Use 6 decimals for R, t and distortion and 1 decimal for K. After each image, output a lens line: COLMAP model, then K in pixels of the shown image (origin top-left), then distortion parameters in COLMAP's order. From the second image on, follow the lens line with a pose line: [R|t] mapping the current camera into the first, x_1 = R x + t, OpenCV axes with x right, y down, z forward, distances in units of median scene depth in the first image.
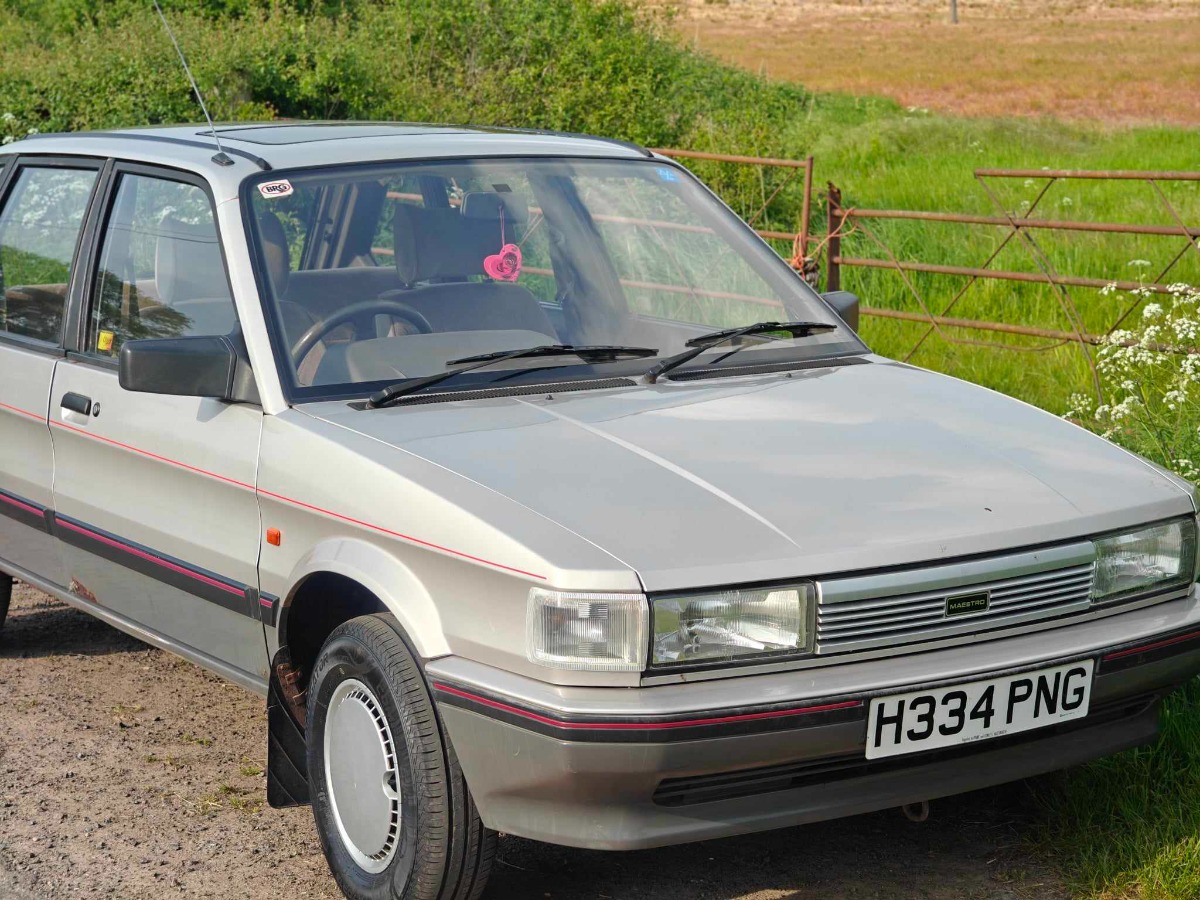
lens RADIAL K [[2623.6, 0, 666.4], [0, 2623.6, 450.9], [0, 0, 1]] dist [0.172024, -0.302282]
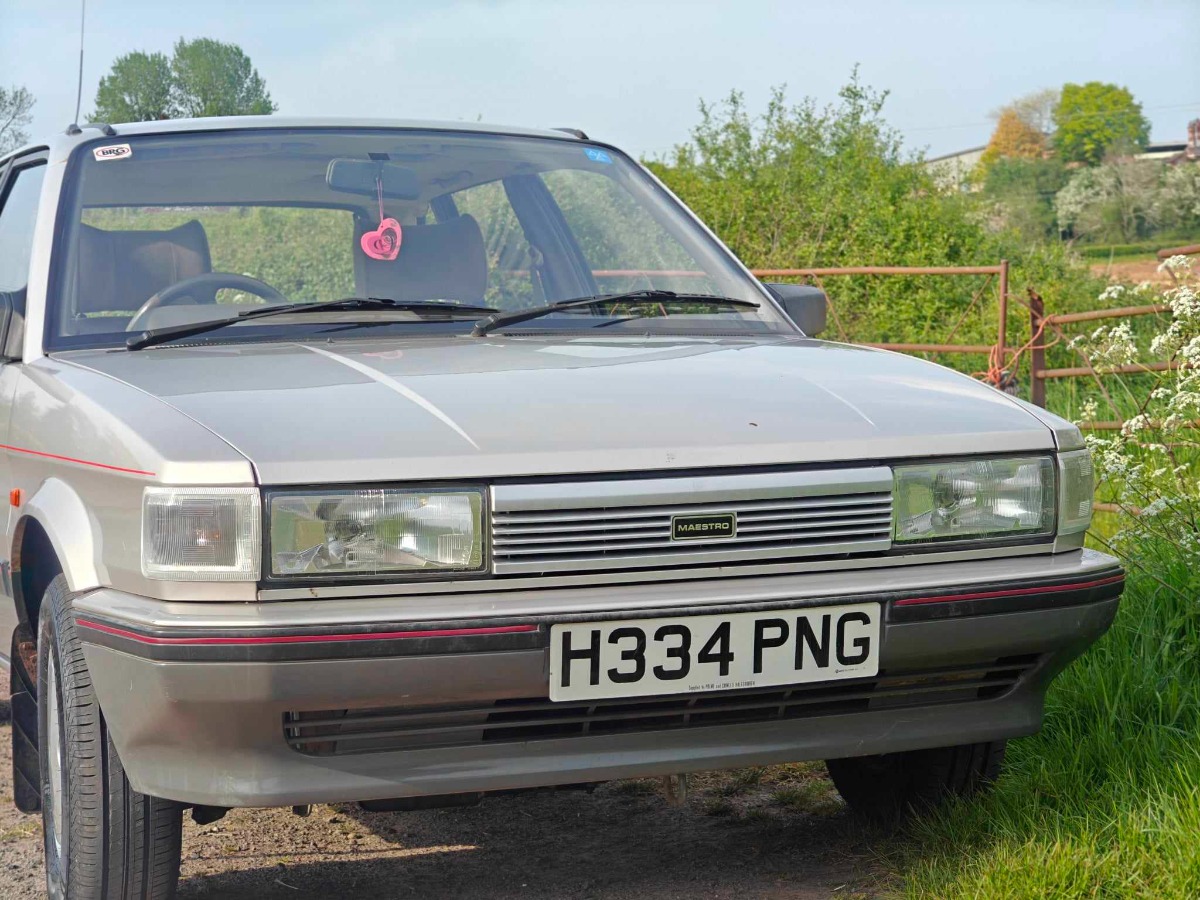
lens RADIAL K [[2623.6, 0, 666.4], [0, 2623.6, 450.9], [0, 0, 1]] dist [0.172024, -0.302282]
pose [[0.977931, -0.017946, -0.208156, 0.275437], [-0.006491, 0.993214, -0.116124, 0.130722], [0.208827, 0.114912, 0.971178, 0.194786]]
